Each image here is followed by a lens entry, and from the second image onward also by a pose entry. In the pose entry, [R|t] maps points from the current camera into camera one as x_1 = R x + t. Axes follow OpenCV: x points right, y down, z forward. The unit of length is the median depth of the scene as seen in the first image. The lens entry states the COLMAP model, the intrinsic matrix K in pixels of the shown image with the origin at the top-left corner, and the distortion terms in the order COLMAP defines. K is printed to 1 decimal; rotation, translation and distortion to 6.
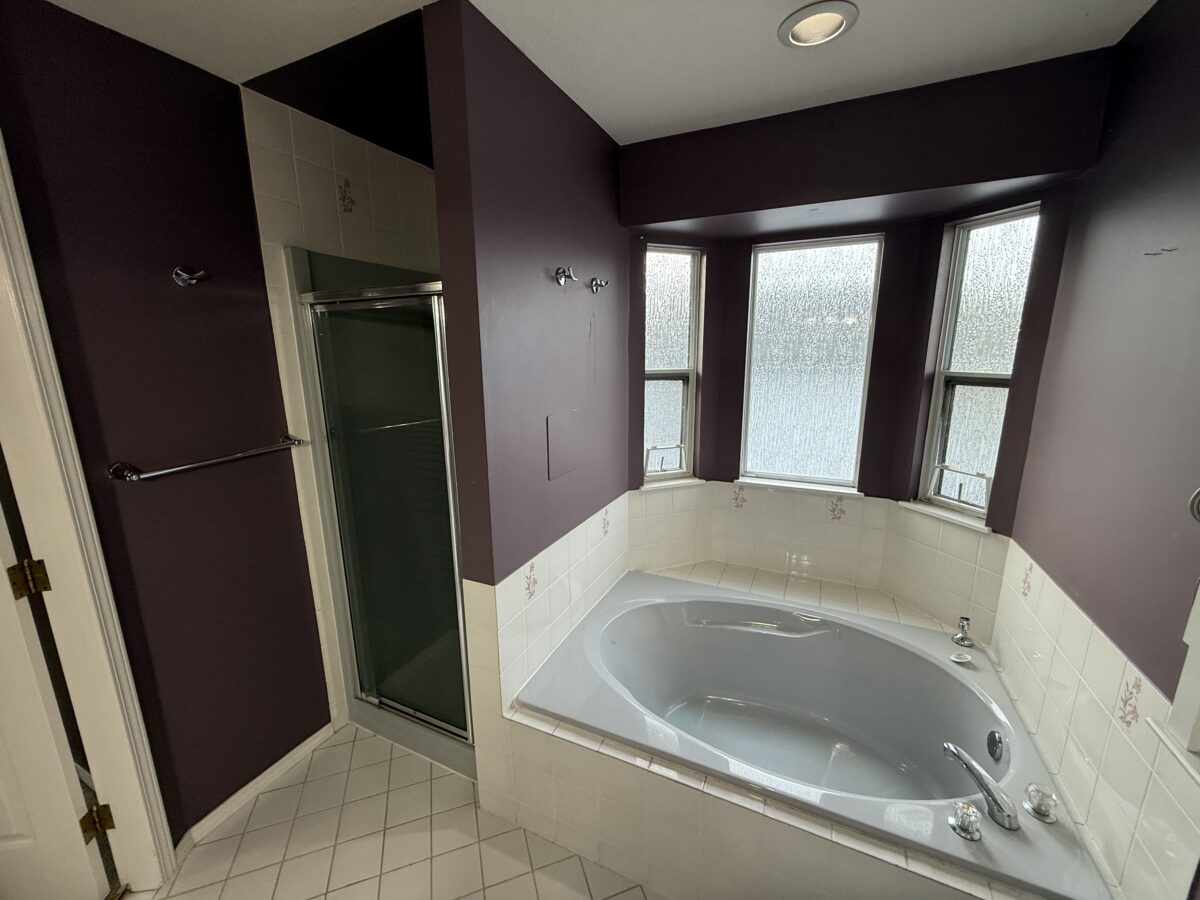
lens RADIAL K [[477.1, 0, 595.0], [0, 477.1, 447.9], [0, 0, 1]] dist [-0.002907, -0.000096]
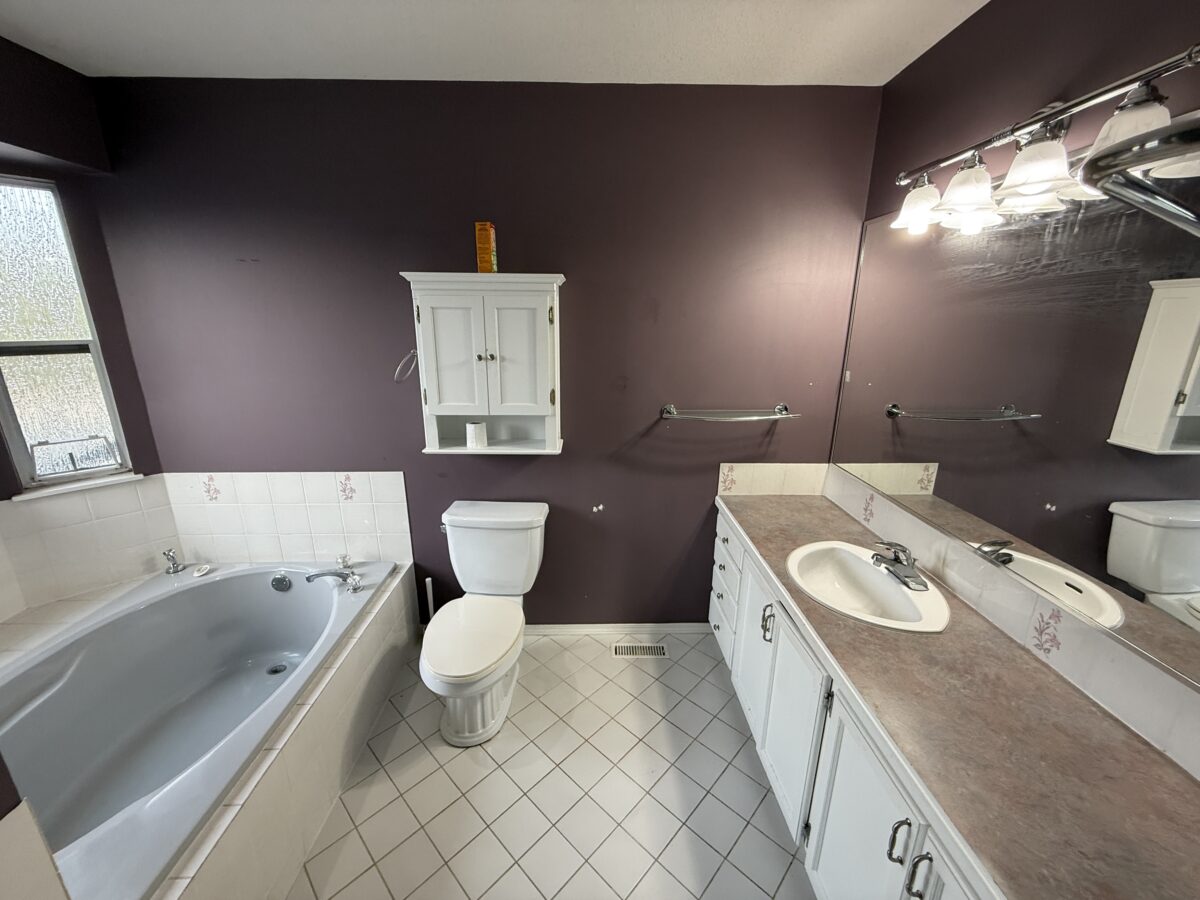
lens RADIAL K [[477.1, 0, 595.7], [0, 477.1, 448.9], [0, 0, 1]] dist [-0.002907, -0.000096]
pose [[-0.431608, -0.236651, 0.870466, -0.628711], [0.190224, 0.919397, 0.344274, -0.073956], [-0.881776, 0.314175, -0.351802, 0.411683]]
